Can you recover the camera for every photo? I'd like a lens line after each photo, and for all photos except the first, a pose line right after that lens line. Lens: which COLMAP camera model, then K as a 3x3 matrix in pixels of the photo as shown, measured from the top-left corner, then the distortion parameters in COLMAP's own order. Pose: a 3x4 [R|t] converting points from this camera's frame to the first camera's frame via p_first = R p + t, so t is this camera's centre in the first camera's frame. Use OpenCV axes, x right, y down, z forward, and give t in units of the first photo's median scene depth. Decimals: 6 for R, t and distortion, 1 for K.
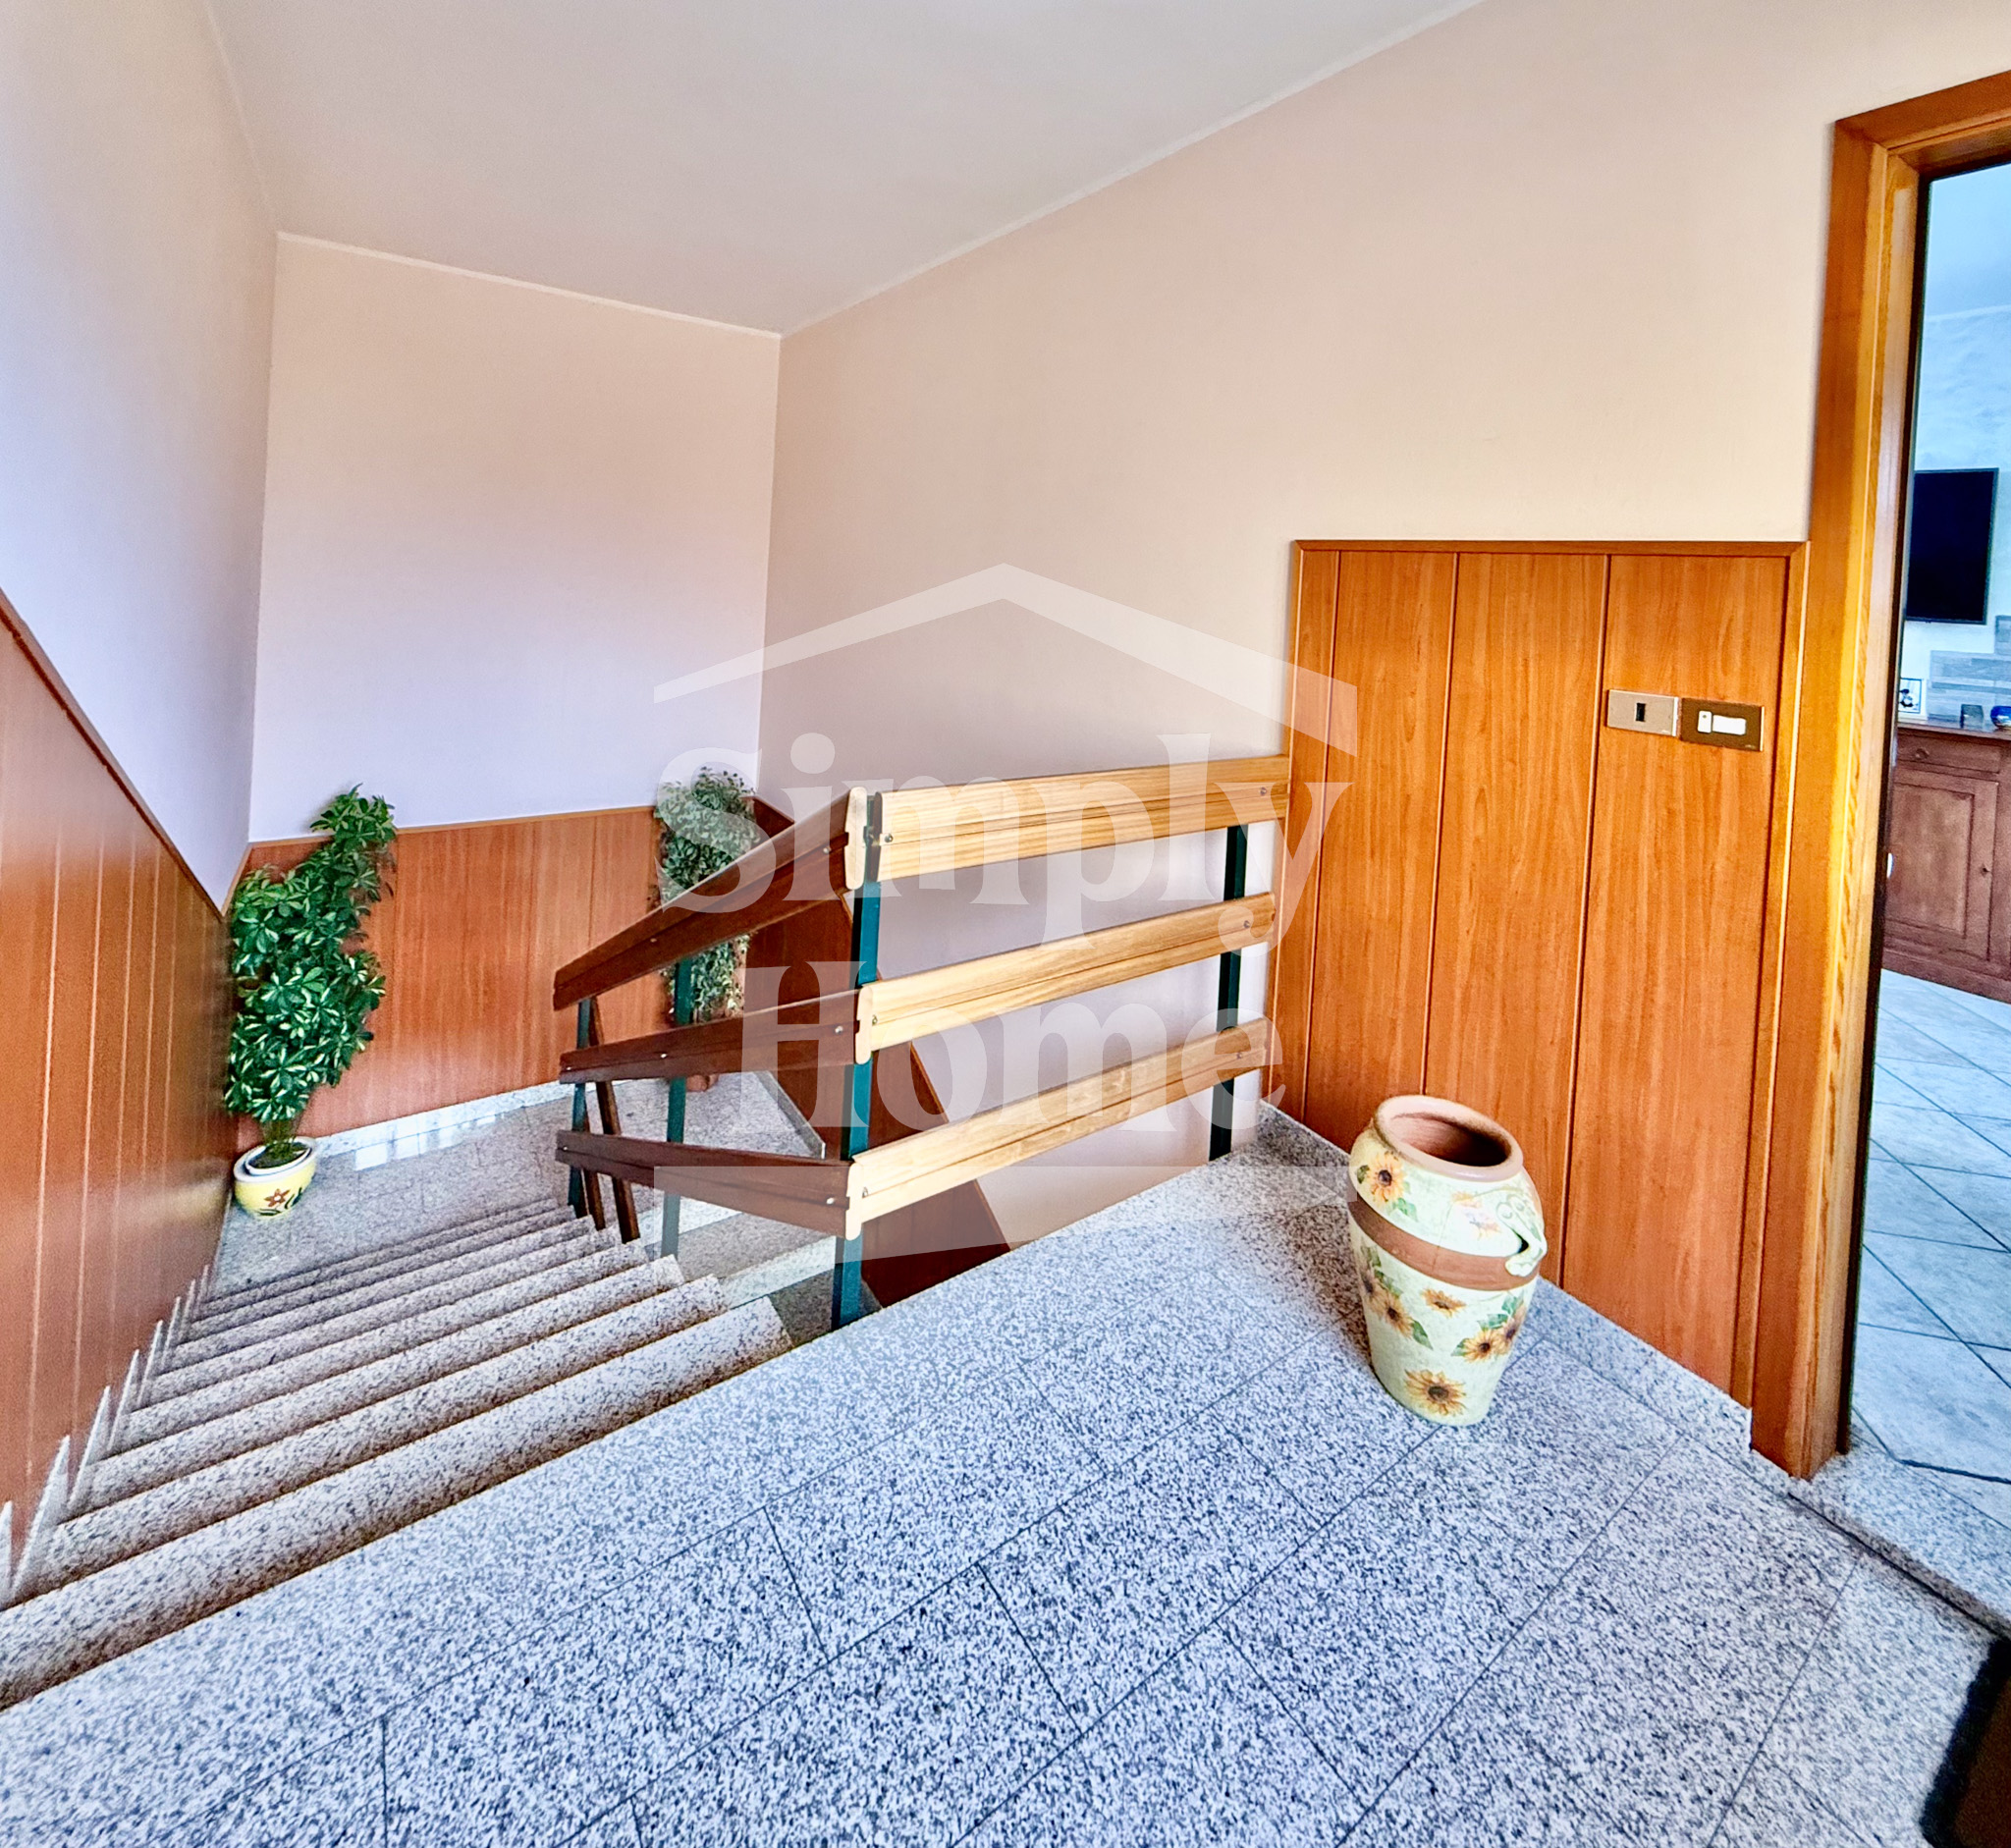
lens RADIAL K [[1028.0, 0, 916.6], [0, 1028.0, 583.1], [0, 0, 1]] dist [0.000097, -0.000732]
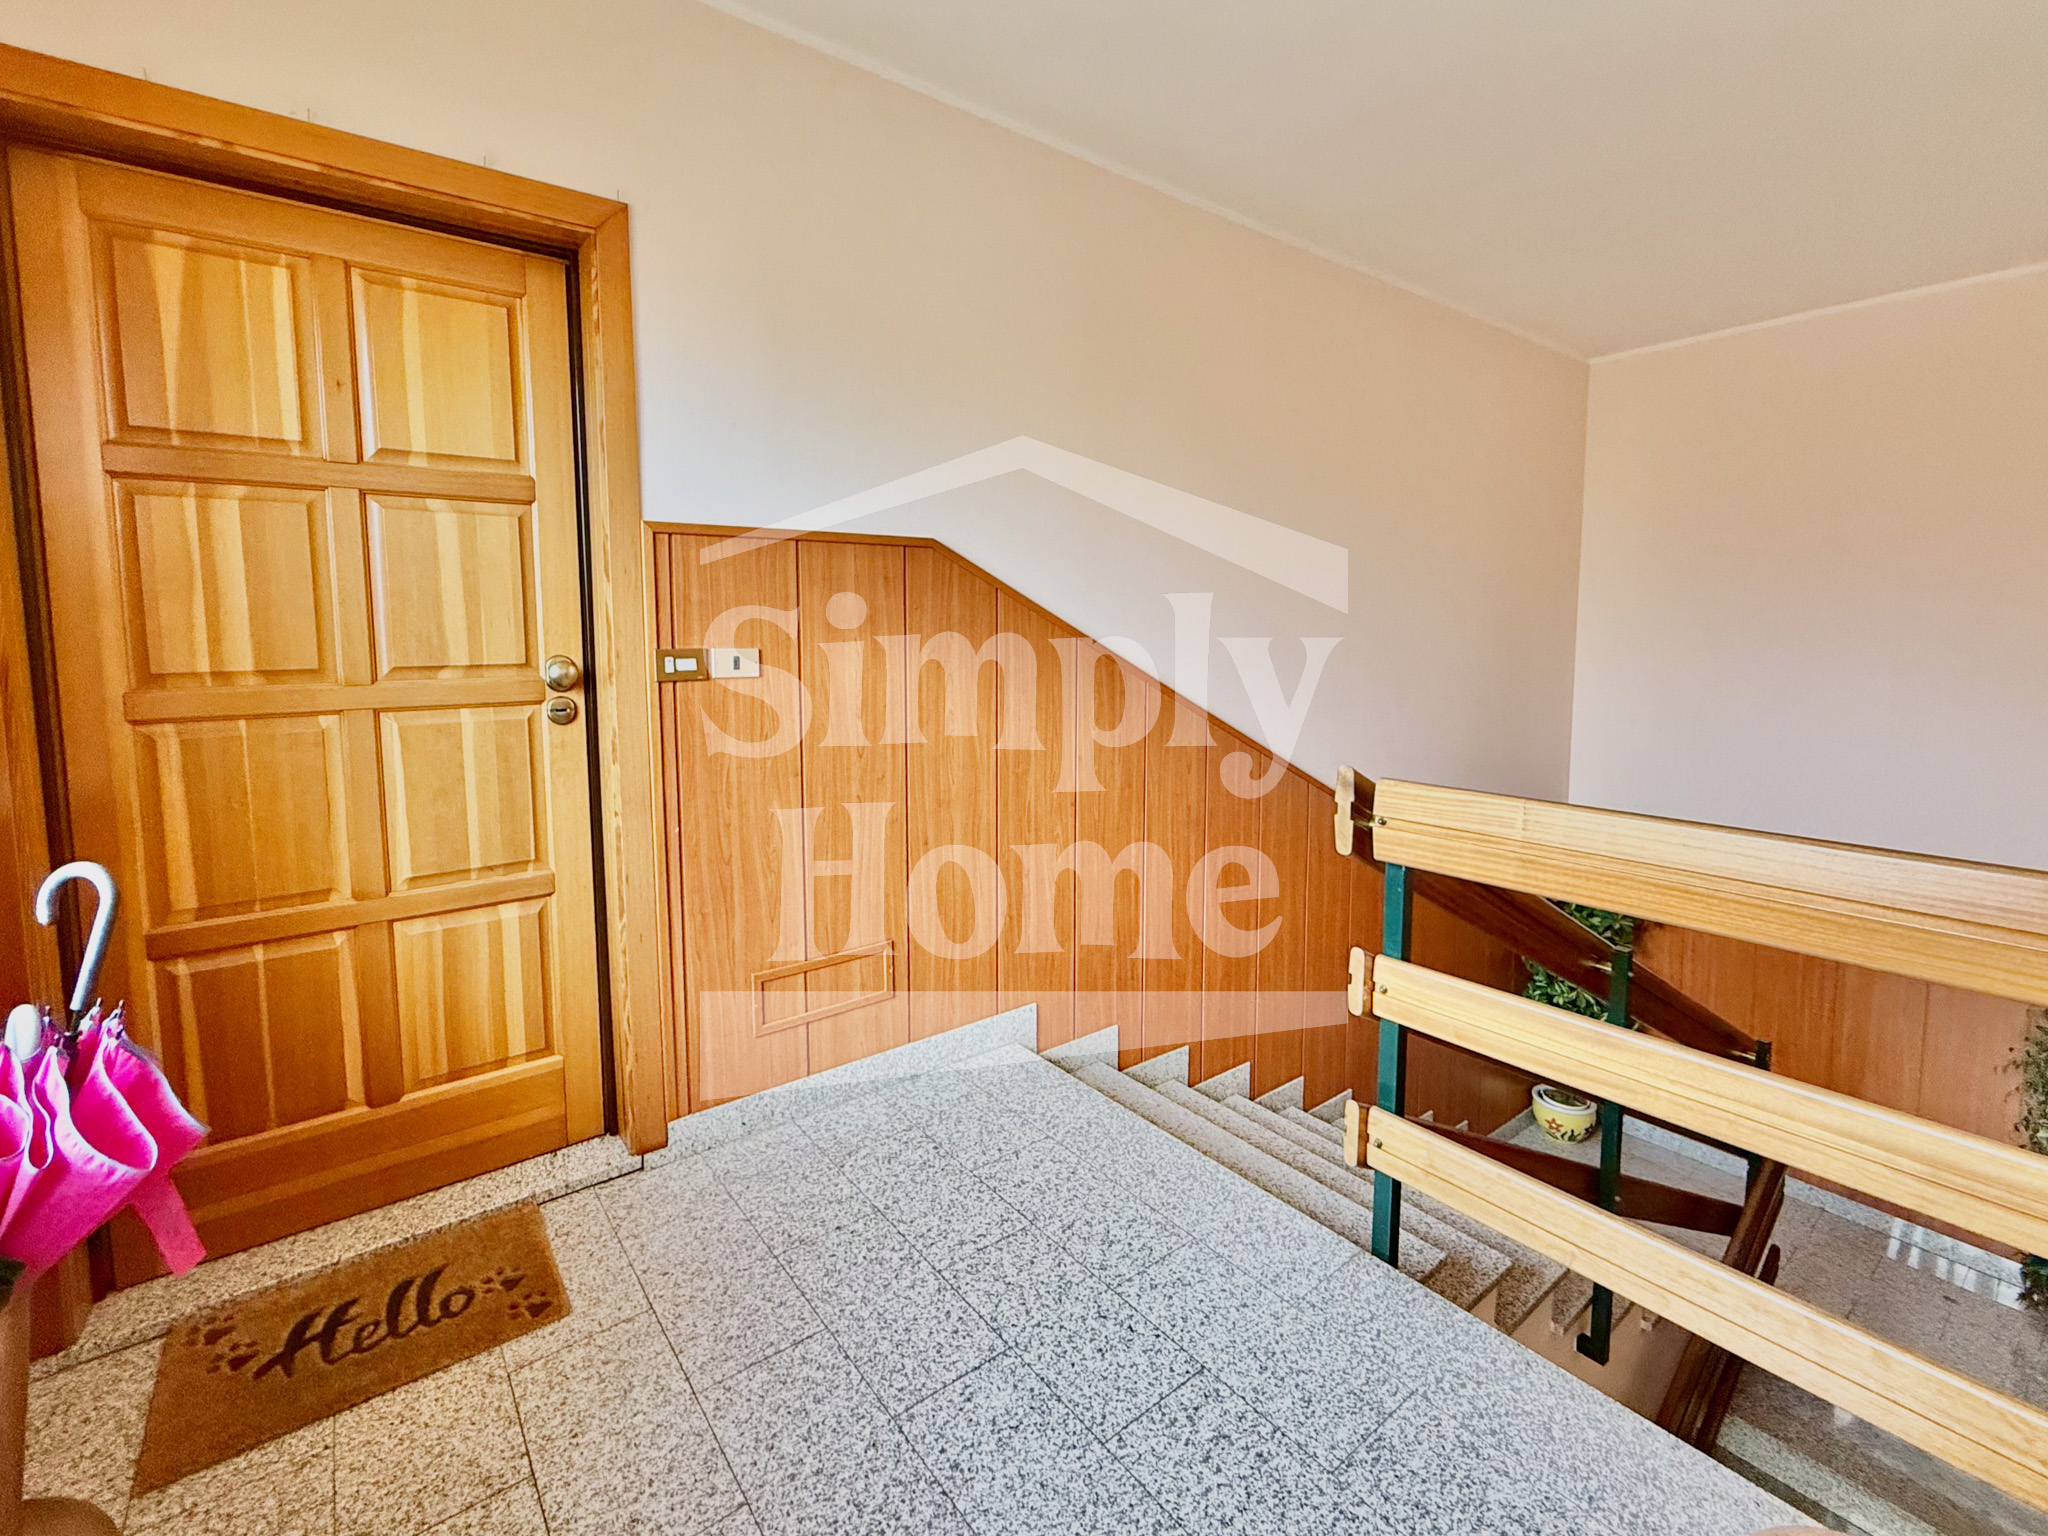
lens RADIAL K [[893.2, 0, 1038.2], [0, 893.2, 716.0], [0, 0, 1]] dist [-0.001101, -0.000726]
pose [[0.038402, 0.038268, -0.998529, 1.055660], [-0.011360, 0.999219, 0.037858, 0.127302], [0.999198, 0.009890, 0.038807, 0.724615]]
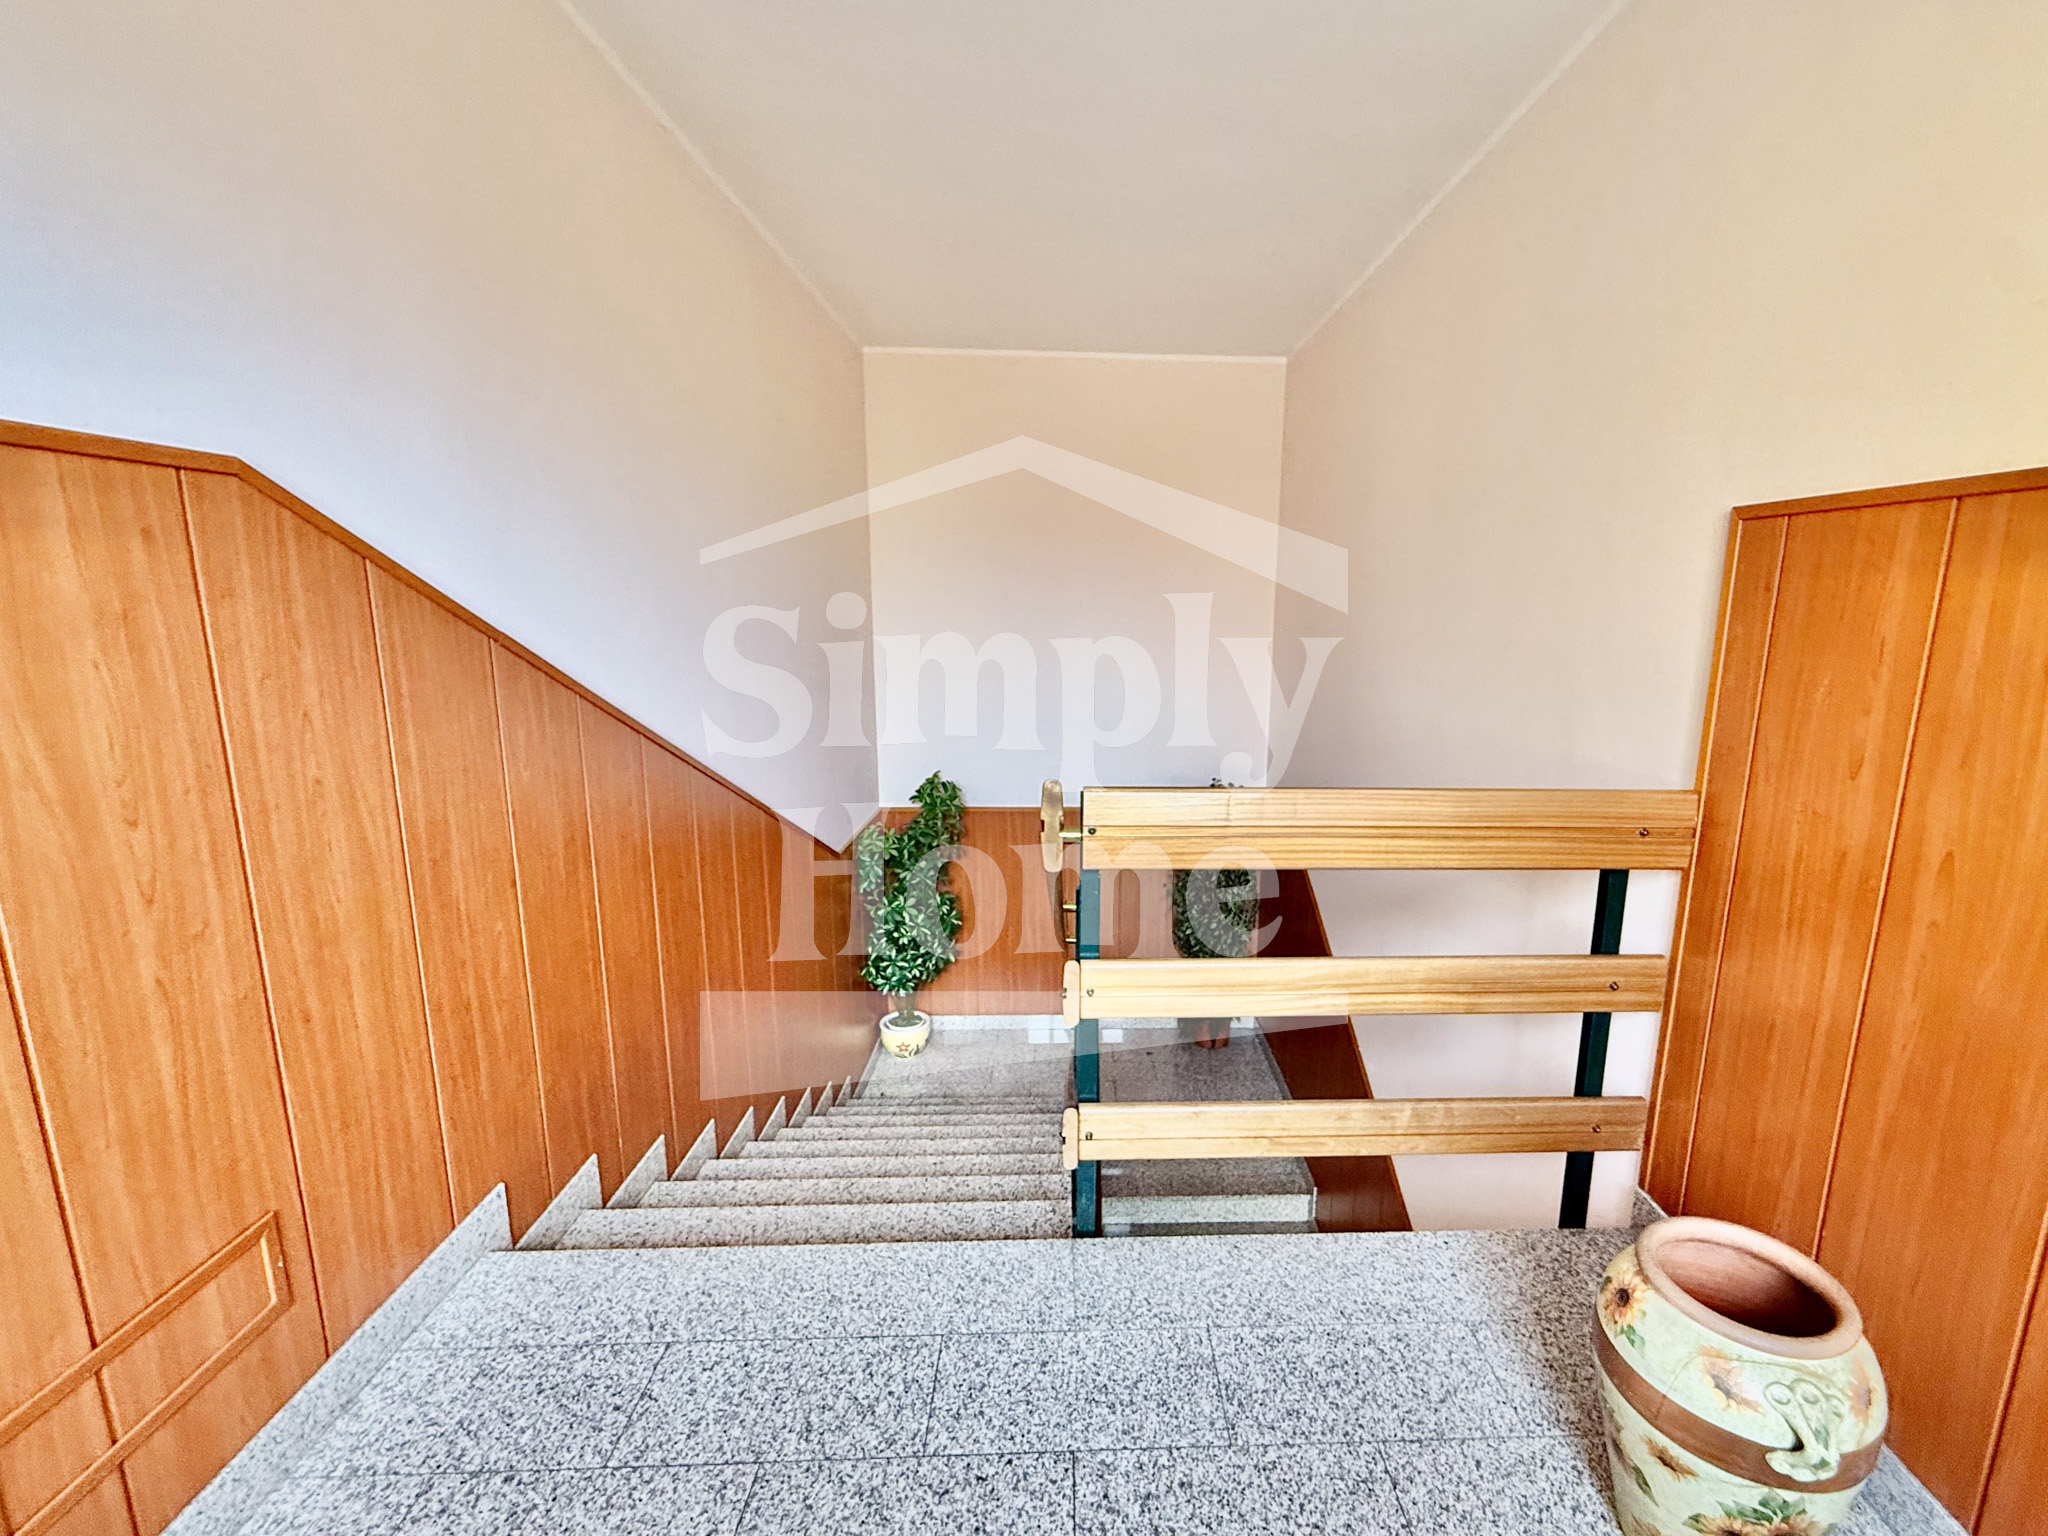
lens RADIAL K [[900.4, 0, 1031.8], [0, 900.4, 769.1], [0, 0, 1]] dist [-0.001120, -0.000220]
pose [[0.832522, 0.058091, -0.550938, 0.508357], [0.029803, 0.988351, 0.149248, 0.052587], [0.553189, -0.140672, 0.821093, 0.252161]]
